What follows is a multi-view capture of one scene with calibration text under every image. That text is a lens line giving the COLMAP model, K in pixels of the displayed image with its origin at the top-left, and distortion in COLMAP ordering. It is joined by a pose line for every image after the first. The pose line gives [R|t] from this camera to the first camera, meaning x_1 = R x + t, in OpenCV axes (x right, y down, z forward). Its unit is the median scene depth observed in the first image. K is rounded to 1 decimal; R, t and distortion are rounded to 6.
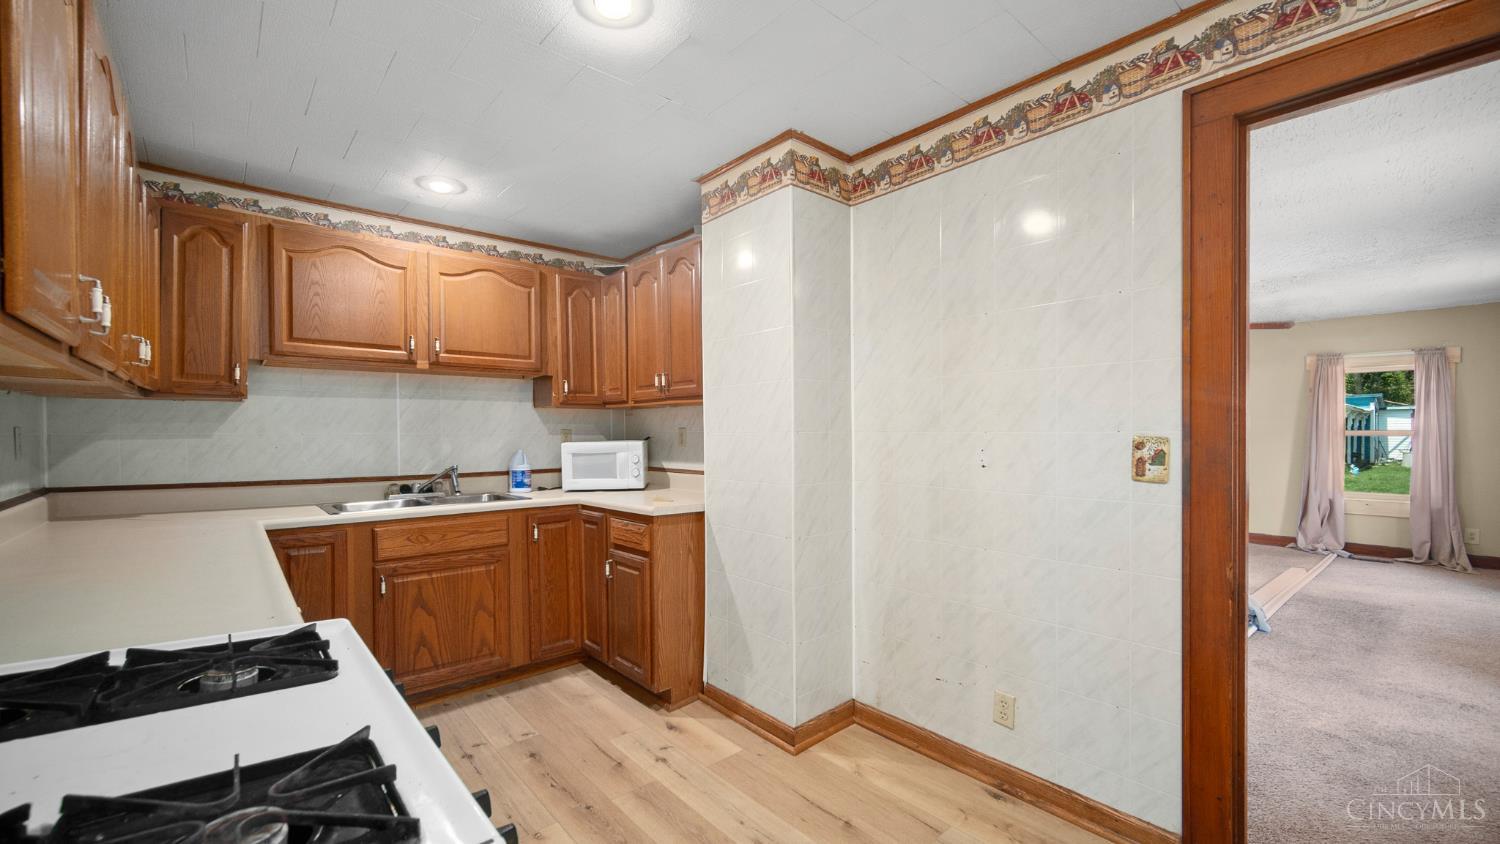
lens RADIAL K [[604.2, 0, 748.6], [0, 604.2, 440.0], [0, 0, 1]] dist [-0.000103, 0.000168]
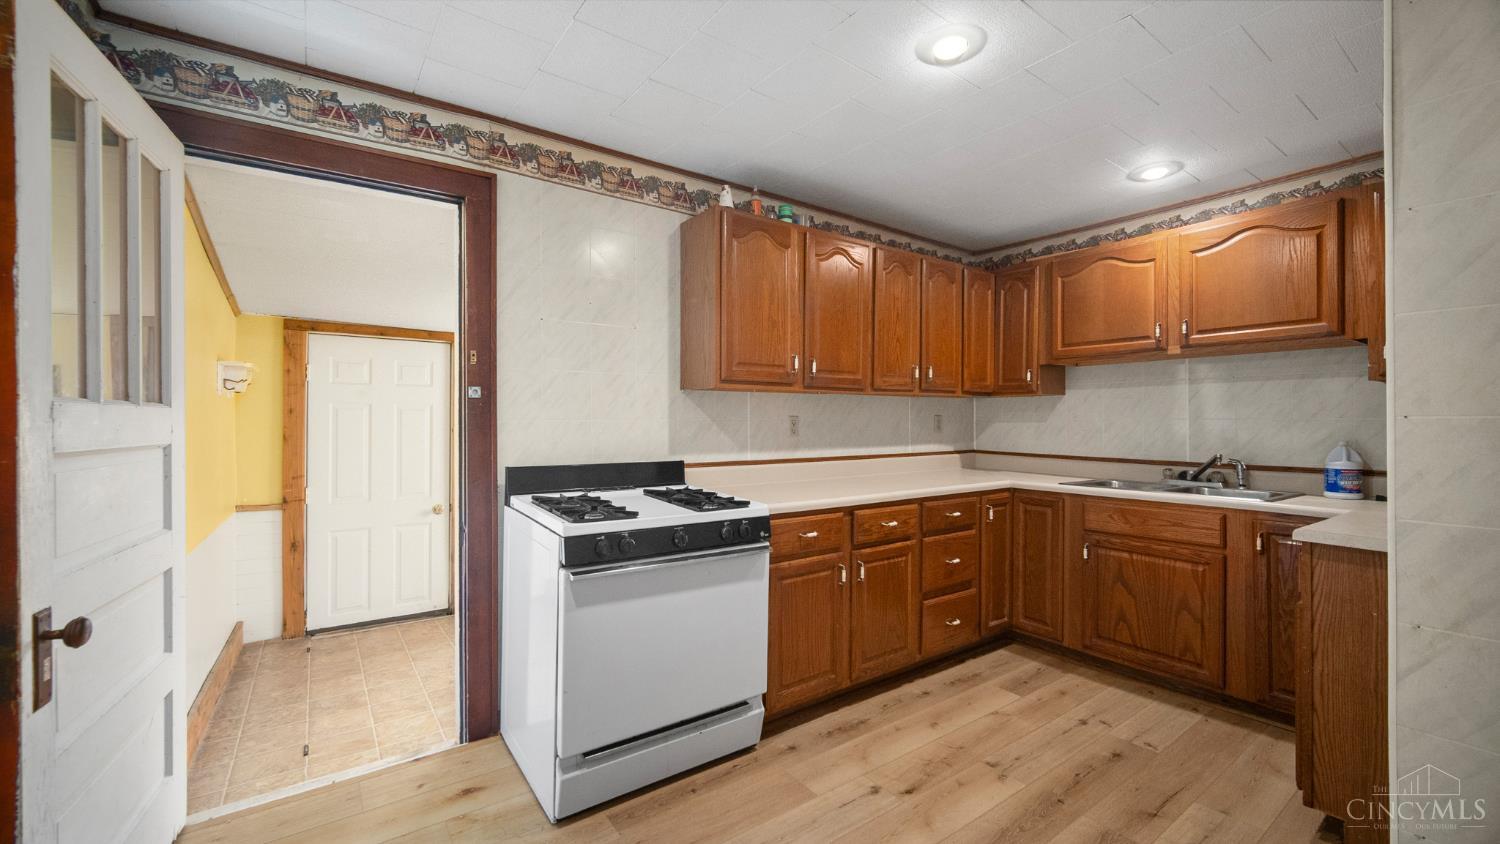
lens RADIAL K [[617.2, 0, 750.0], [0, 617.2, 422.0], [0, 0, 1]] dist [-0.001737, -0.000215]
pose [[-0.075998, 0.007290, -0.997081, 0.444234], [-0.013964, 0.999867, 0.008374, -0.004306], [0.997010, 0.014559, -0.075886, 0.329372]]
